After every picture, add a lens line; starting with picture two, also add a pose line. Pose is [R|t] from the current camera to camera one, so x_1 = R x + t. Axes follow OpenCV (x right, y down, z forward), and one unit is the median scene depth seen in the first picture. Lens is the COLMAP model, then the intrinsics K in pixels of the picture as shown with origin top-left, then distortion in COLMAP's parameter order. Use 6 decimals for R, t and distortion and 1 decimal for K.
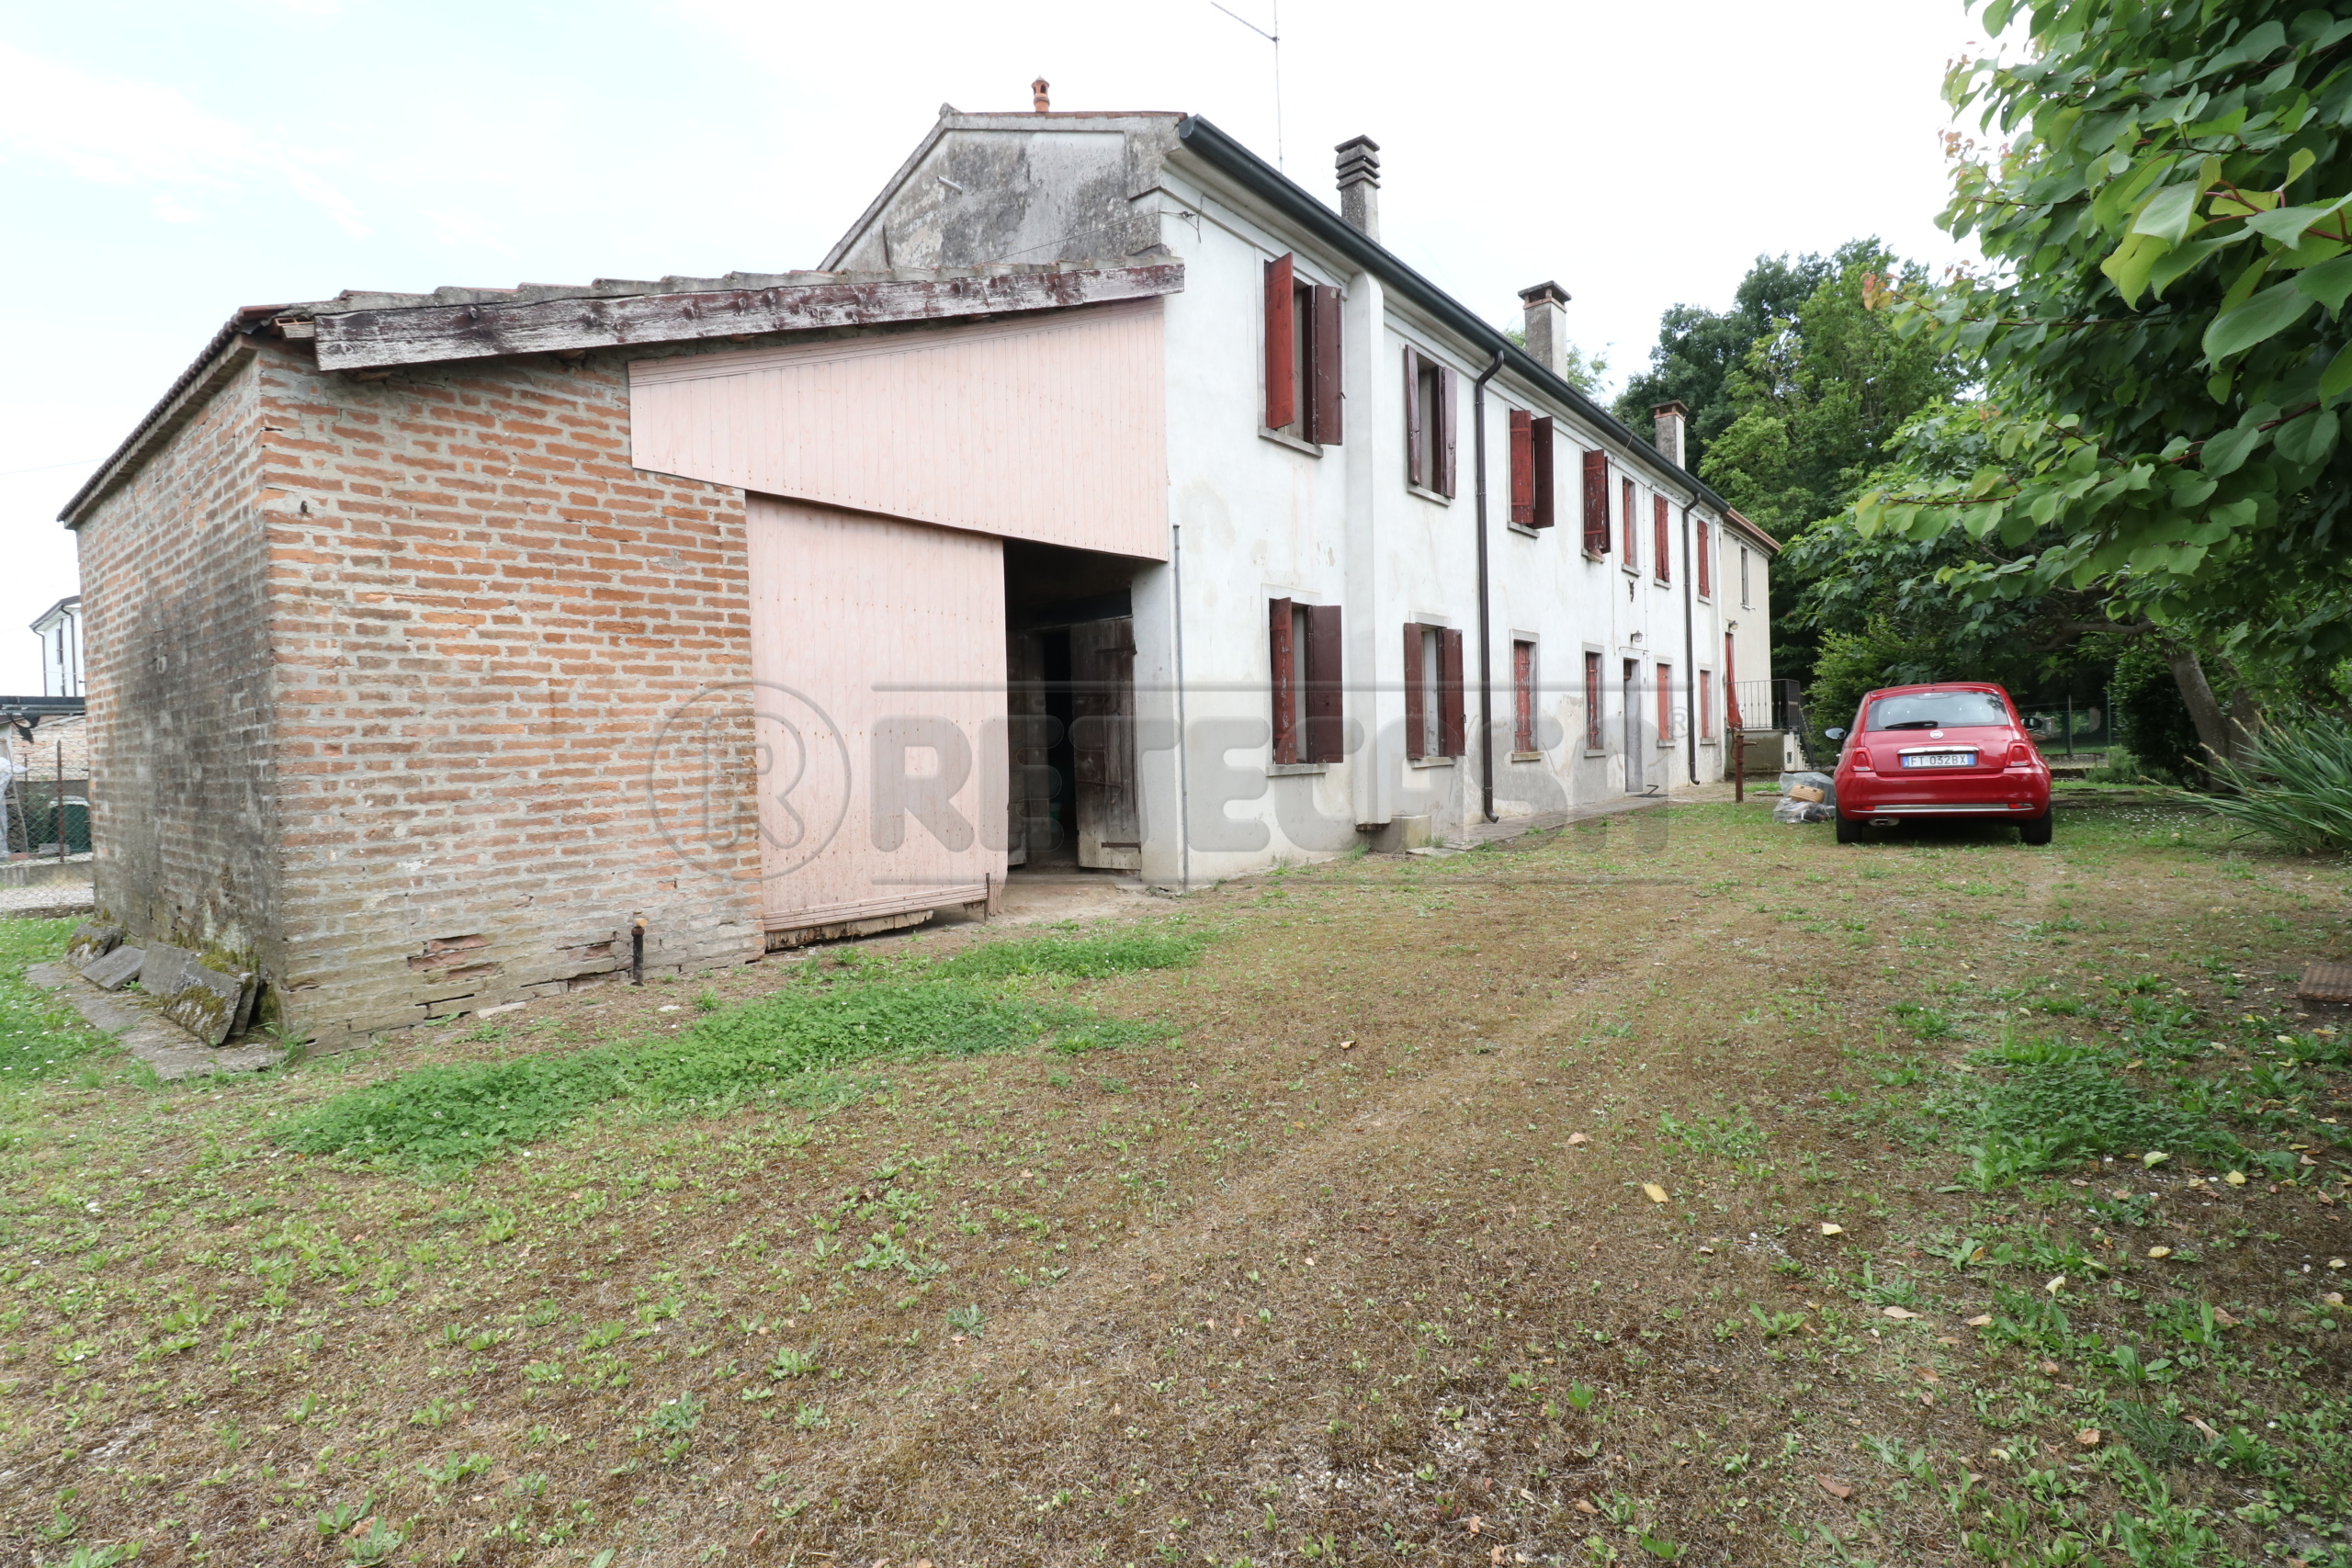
lens RADIAL K [[1105.8, 0, 1183.4], [0, 1105.8, 773.2], [0, 0, 1]] dist [0.003704, 0.000081]
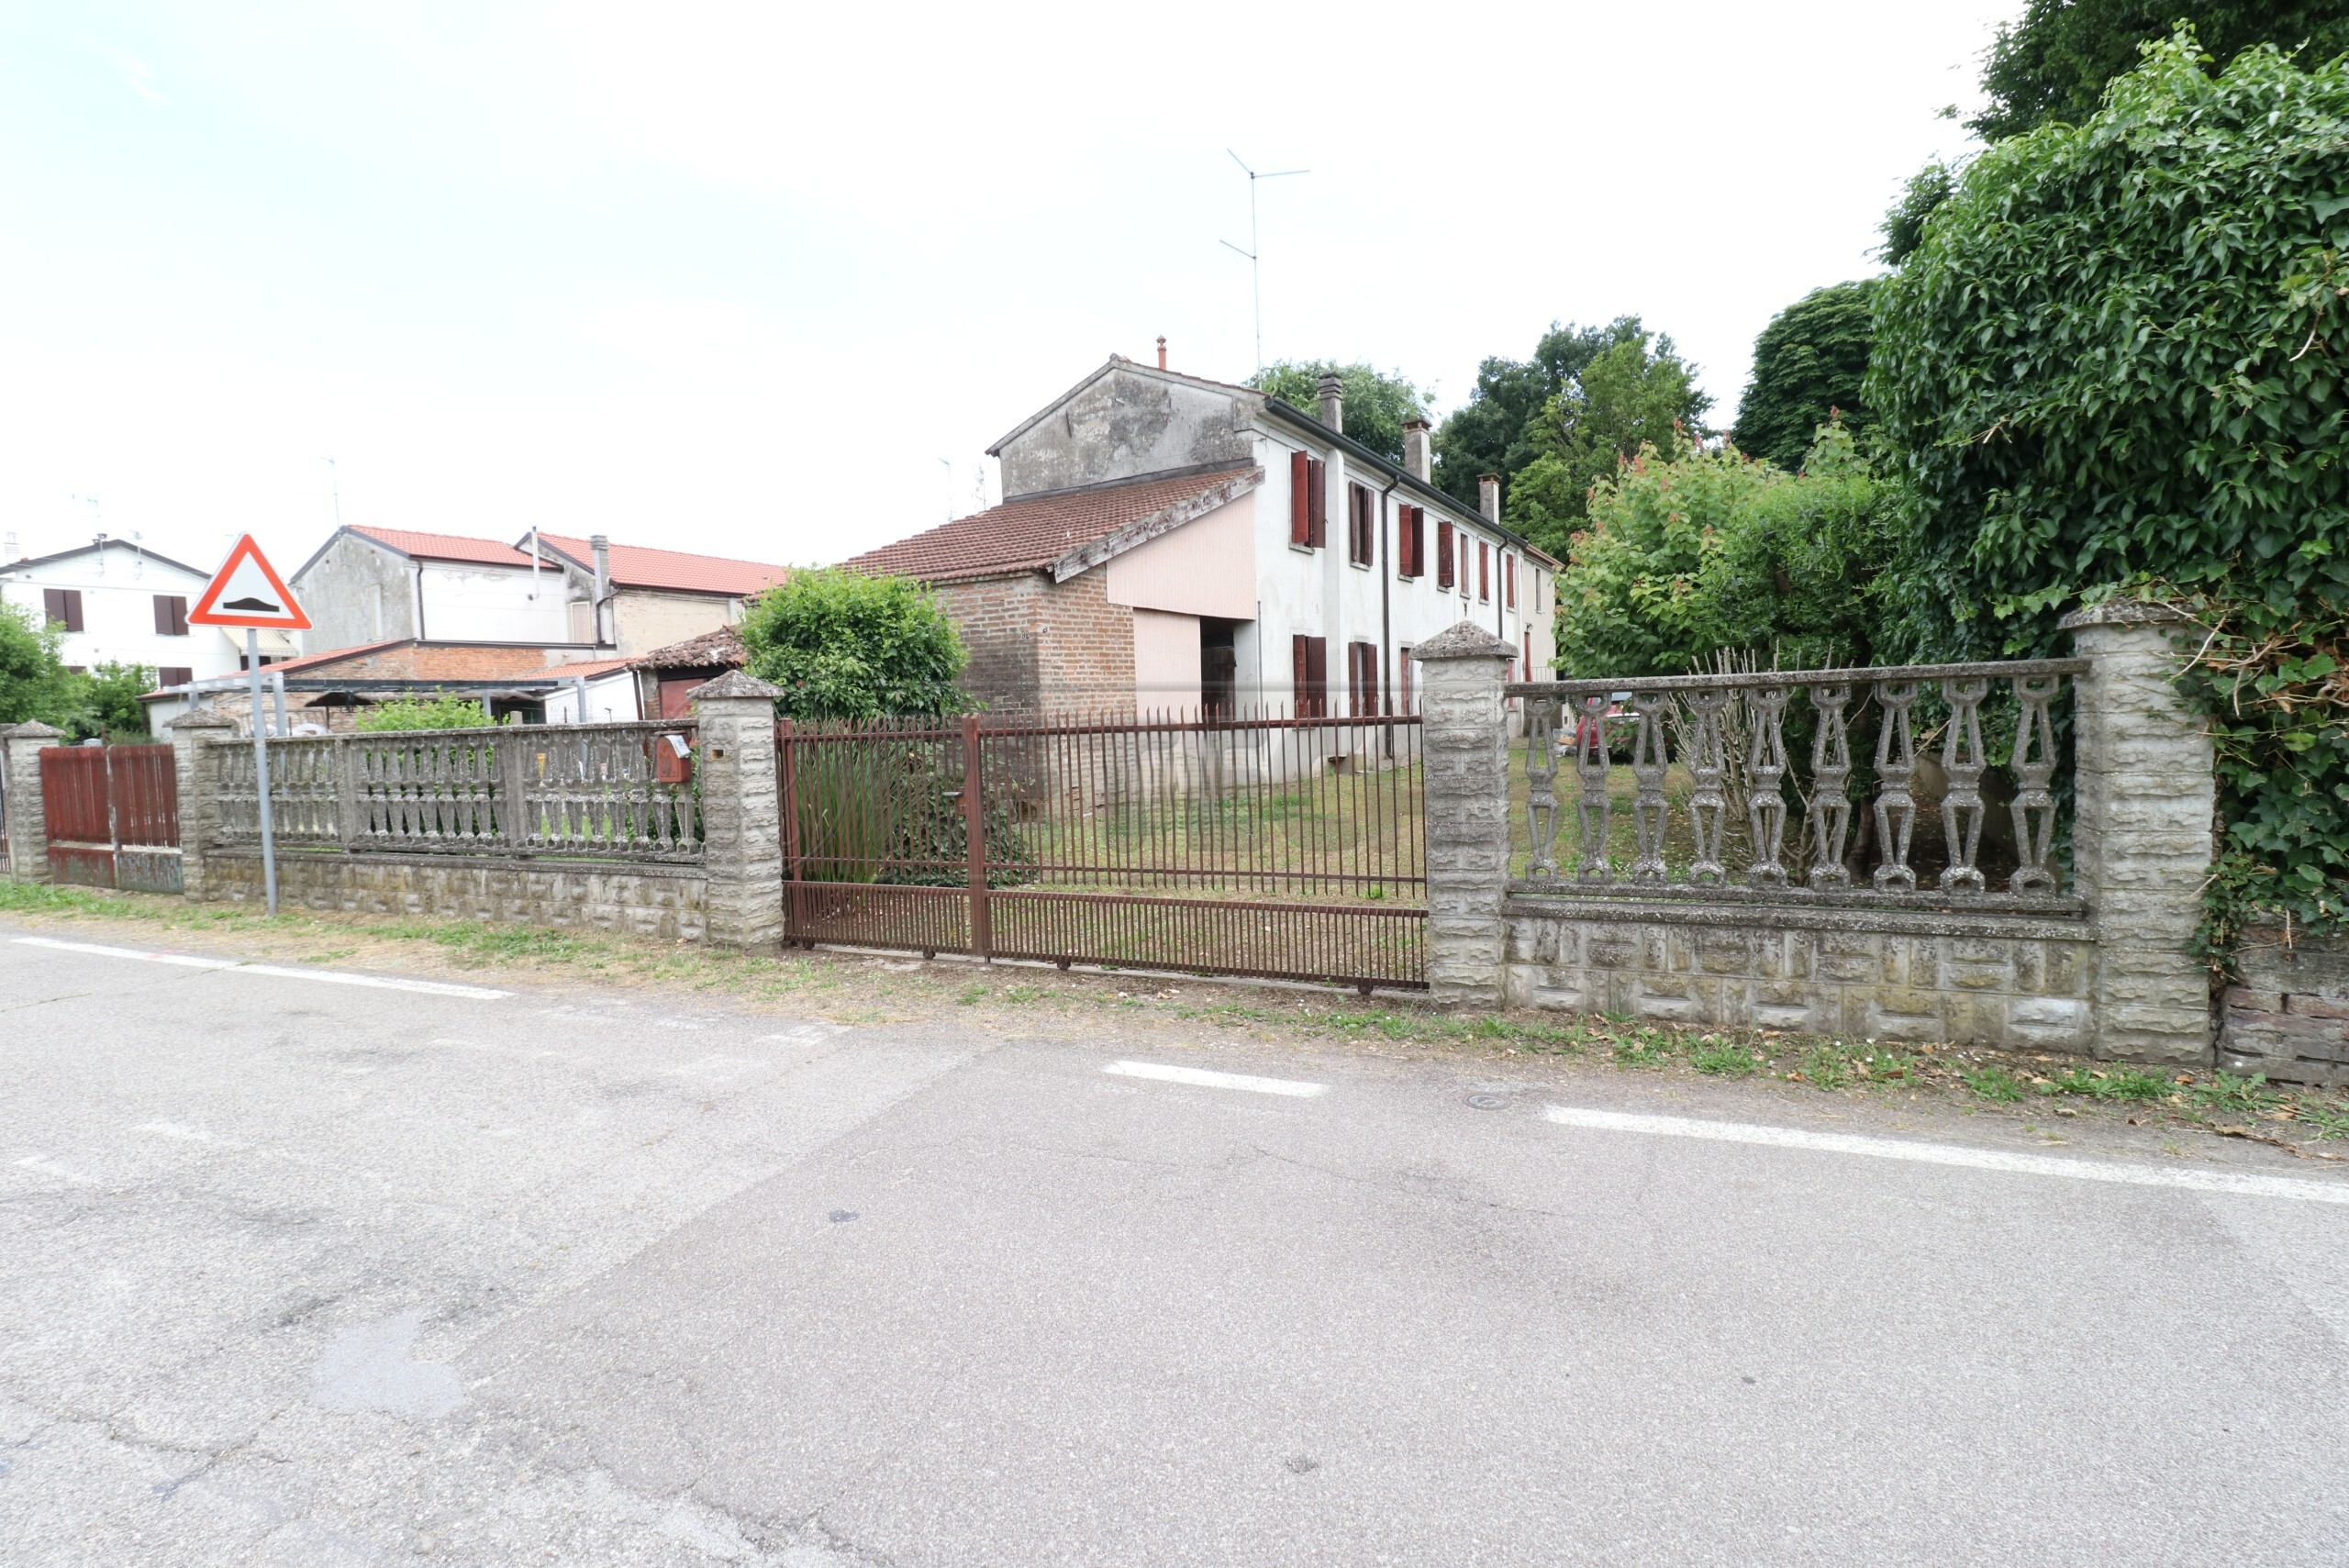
lens RADIAL K [[1104.4, 0, 1169.2], [0, 1104.4, 788.3], [0, 0, 1]] dist [0.003704, 0.000081]
pose [[0.989589, -0.010310, 0.143551, -0.299554], [0.003852, 0.998971, 0.045193, 0.012073], [-0.143869, -0.044170, 0.988610, -0.618468]]
